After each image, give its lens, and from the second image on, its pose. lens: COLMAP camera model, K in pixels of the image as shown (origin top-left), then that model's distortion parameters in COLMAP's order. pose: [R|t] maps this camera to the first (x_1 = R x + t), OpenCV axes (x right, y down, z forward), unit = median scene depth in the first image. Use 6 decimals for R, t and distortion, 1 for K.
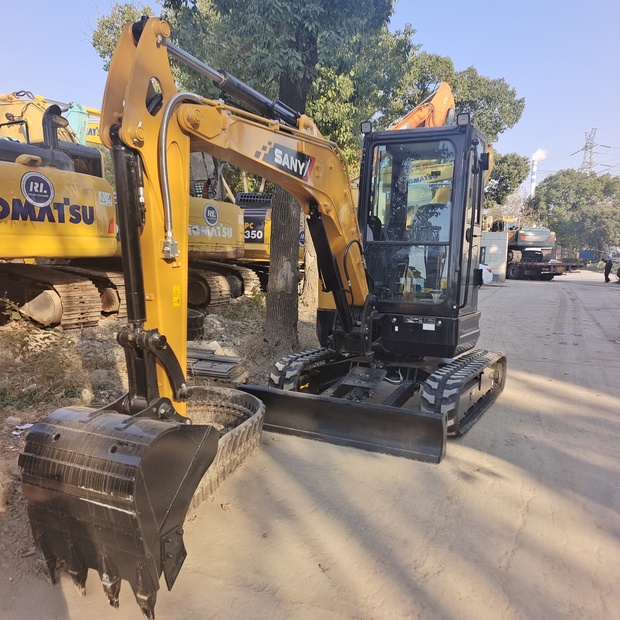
lens RADIAL K [[545.4, 0, 310.0], [0, 545.4, 310.0], [0, 0, 1]] dist [0.031072, 0.007015]
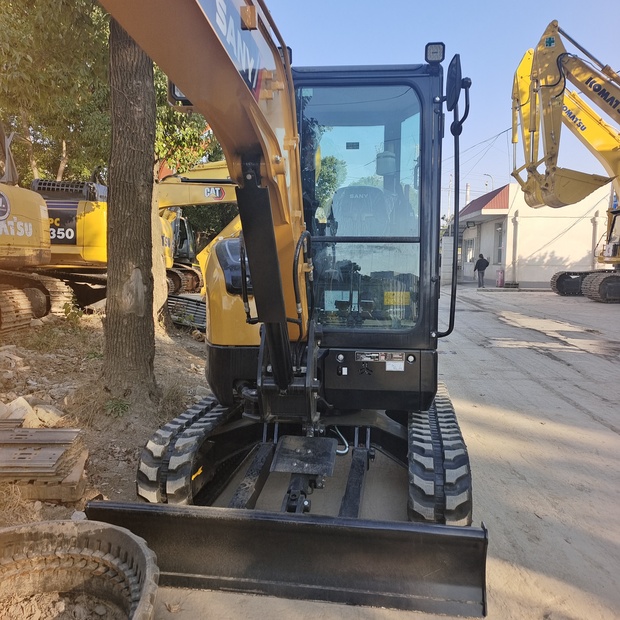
lens RADIAL K [[545.4, 0, 310.0], [0, 545.4, 310.0], [0, 0, 1]] dist [0.031072, 0.007015]
pose [[0.941301, -0.044758, 0.334588, -0.072196], [0.046754, 0.998904, 0.002089, -0.032079], [-0.334314, 0.013677, 0.942362, 0.309024]]
